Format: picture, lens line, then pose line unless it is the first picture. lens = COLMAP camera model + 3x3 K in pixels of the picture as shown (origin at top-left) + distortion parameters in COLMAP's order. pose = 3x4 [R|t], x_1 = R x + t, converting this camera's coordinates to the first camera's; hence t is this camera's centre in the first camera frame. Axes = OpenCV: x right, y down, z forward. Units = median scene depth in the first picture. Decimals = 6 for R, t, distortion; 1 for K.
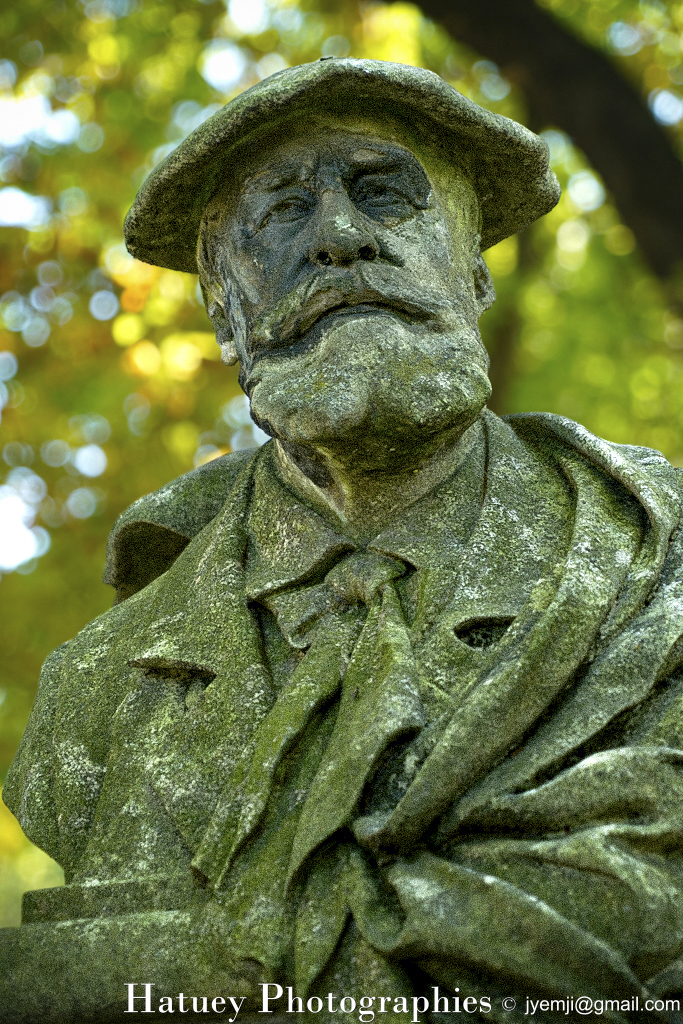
lens RADIAL K [[3930.7, 0, 341.5], [0, 3930.7, 512.1], [0, 0, 1]] dist [-0.004742, 0.000000]
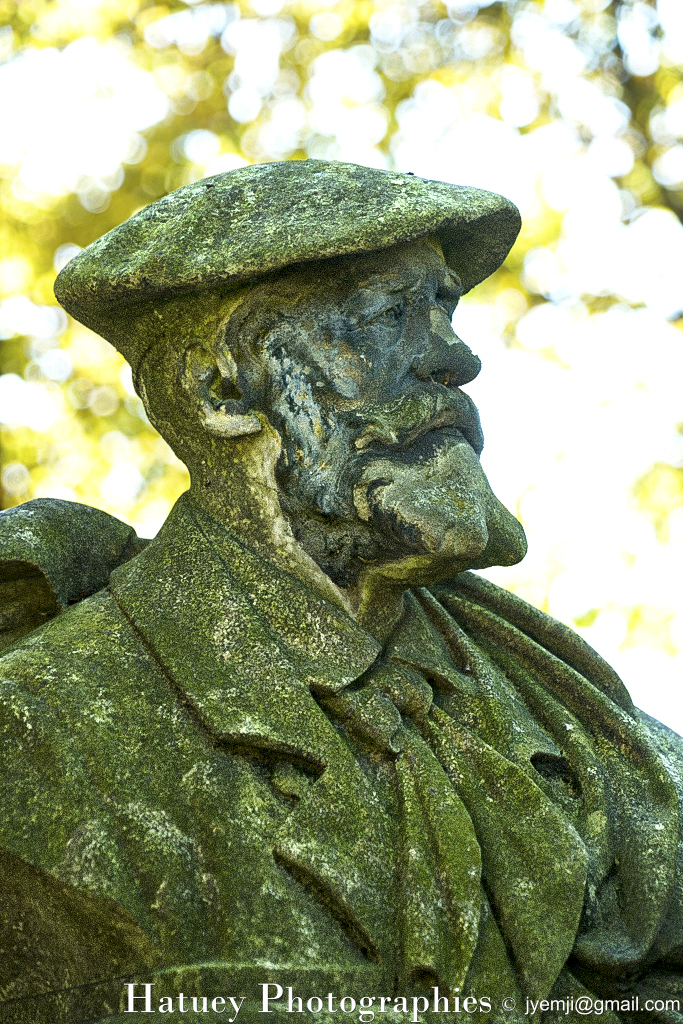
lens RADIAL K [[4271.4, 0, 341.5], [0, 4271.4, 512.0], [0, 0, 1]] dist [0.088407, 0.000000]
pose [[0.534290, 0.181170, 0.825659, -0.918455], [-0.182293, 0.978474, -0.096738, 0.081275], [-0.825411, -0.098826, 0.555814, 0.396737]]
